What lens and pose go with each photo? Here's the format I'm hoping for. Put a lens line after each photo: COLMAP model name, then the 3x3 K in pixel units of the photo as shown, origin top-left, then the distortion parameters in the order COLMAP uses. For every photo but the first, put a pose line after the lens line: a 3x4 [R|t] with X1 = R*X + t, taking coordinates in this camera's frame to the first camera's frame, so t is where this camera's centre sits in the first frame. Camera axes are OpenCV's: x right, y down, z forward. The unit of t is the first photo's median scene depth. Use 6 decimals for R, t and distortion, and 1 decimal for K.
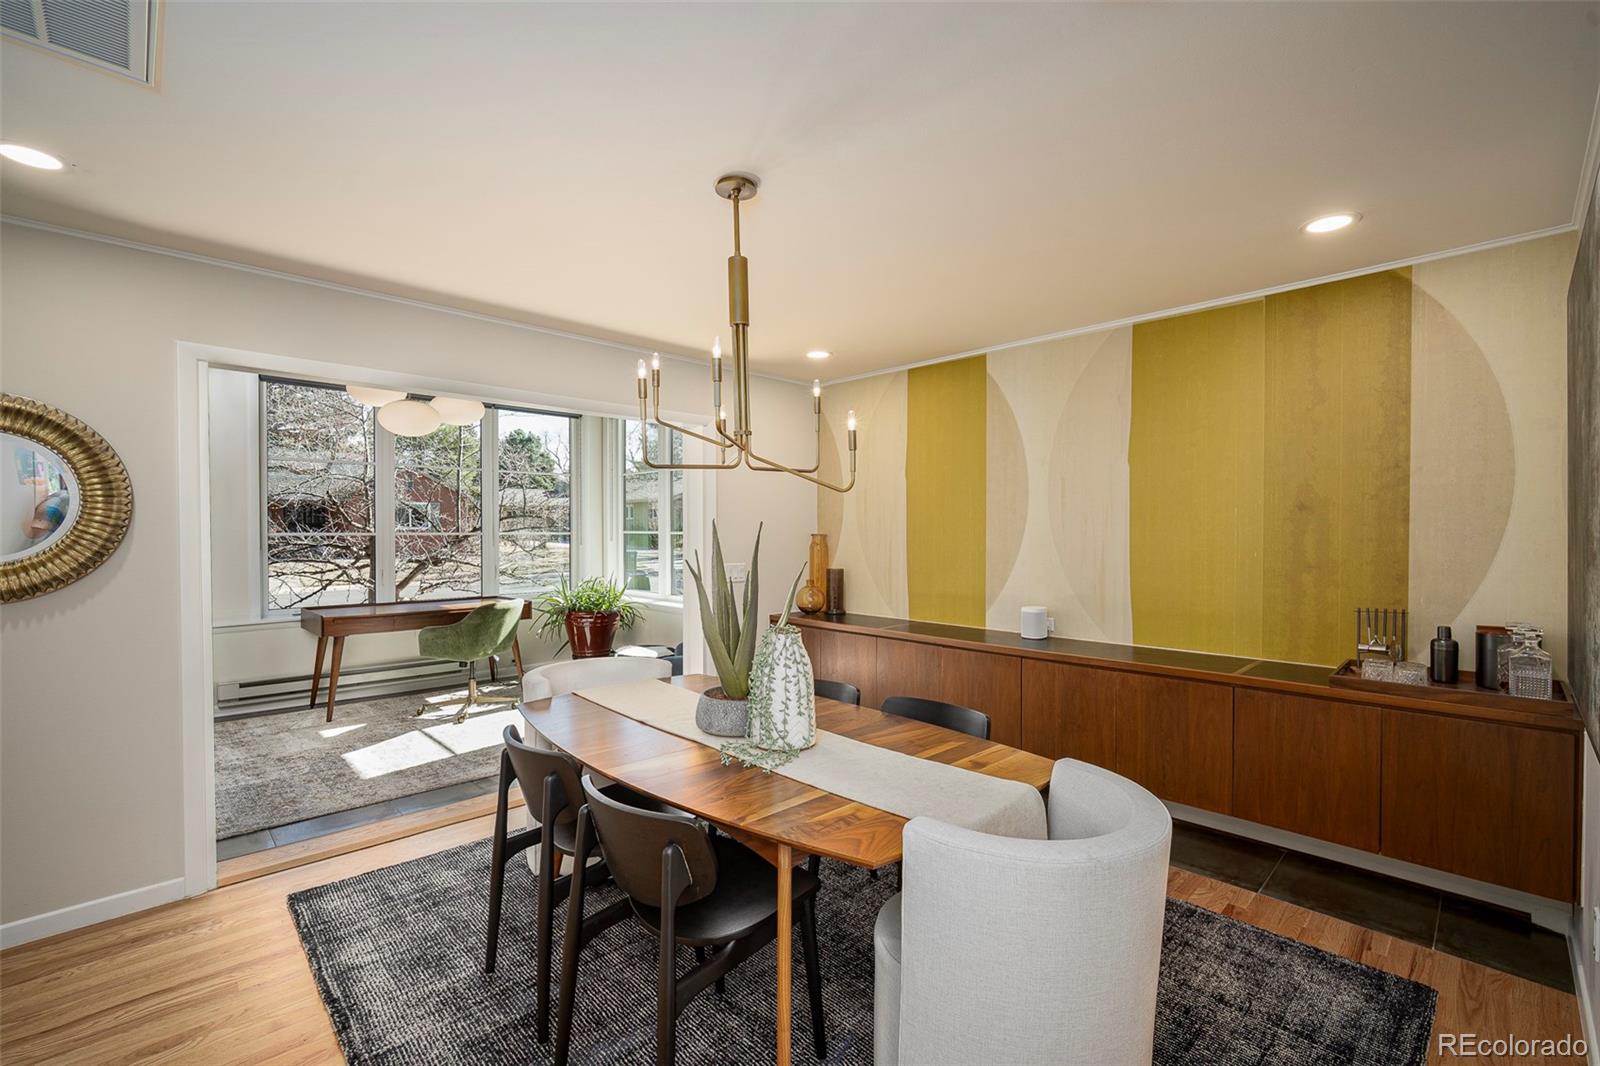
lens RADIAL K [[697.6, 0, 801.2], [0, 697.6, 532.8], [0, 0, 1]] dist [-0.003321, 0.000788]
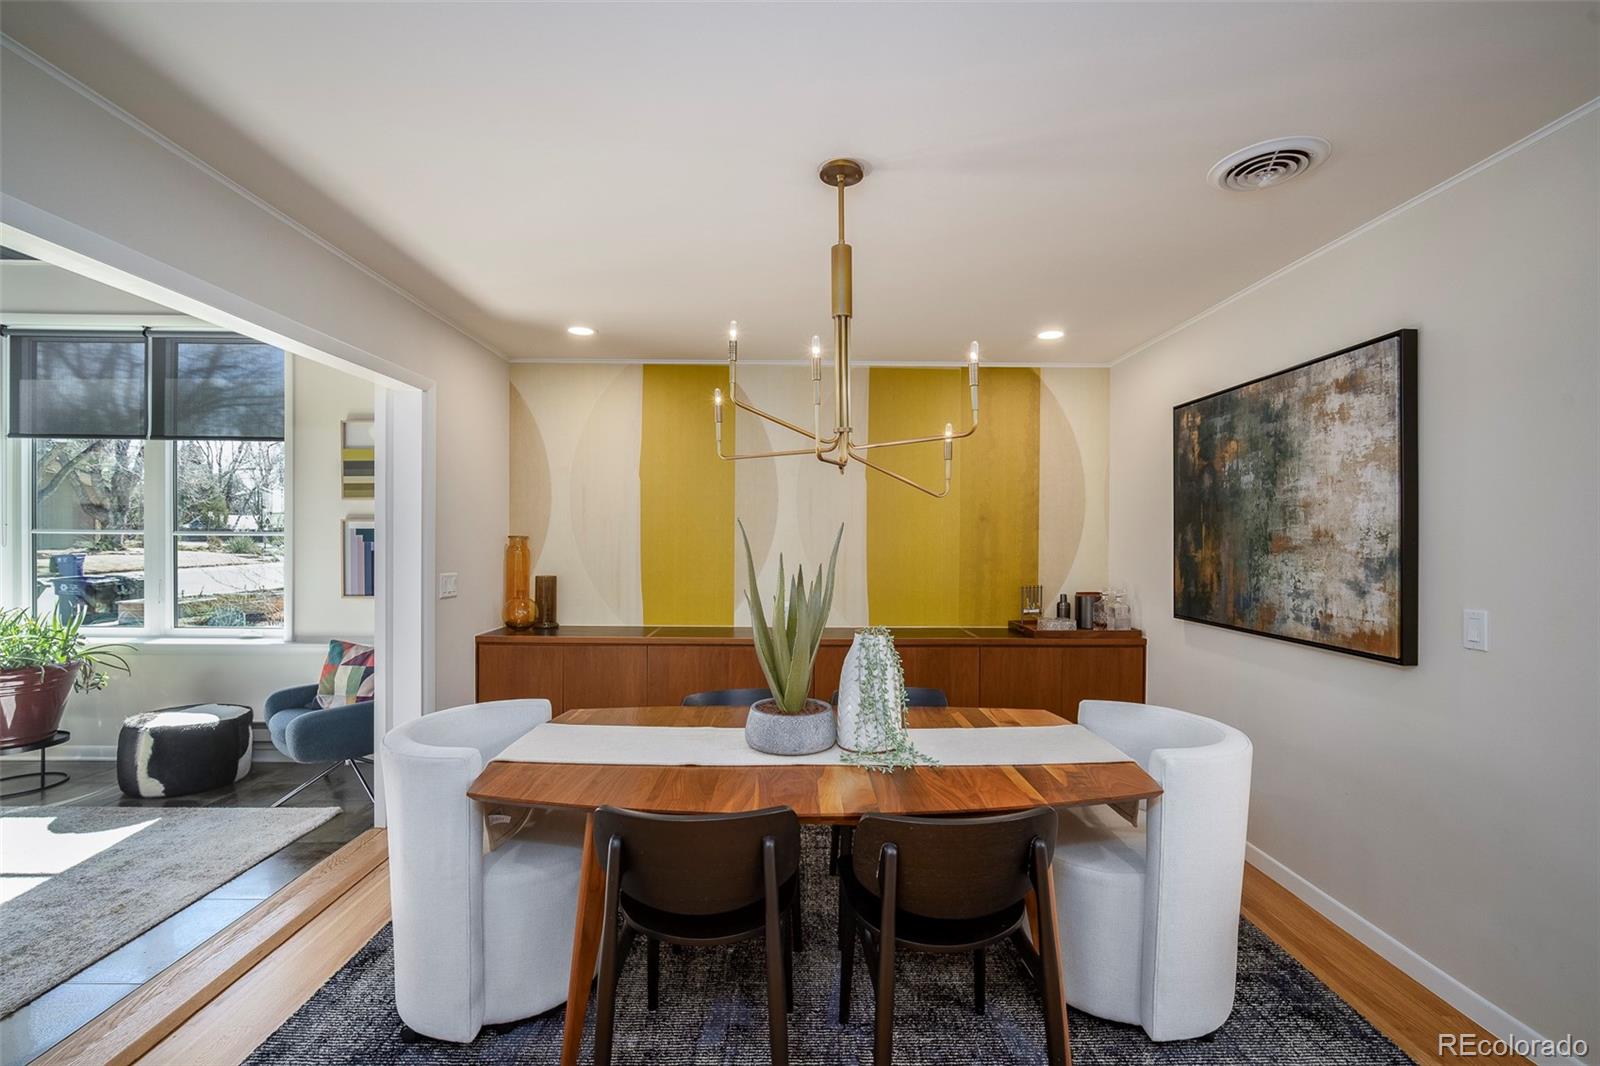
lens RADIAL K [[697.6, 0, 788.2], [0, 697.6, 539.2], [0, 0, 1]] dist [-0.003321, 0.000788]
pose [[0.684510, 0.005804, 0.728981, -0.606636], [-0.004564, 0.999983, -0.003676, 0.012980], [-0.728989, -0.000811, 0.684524, 0.302649]]
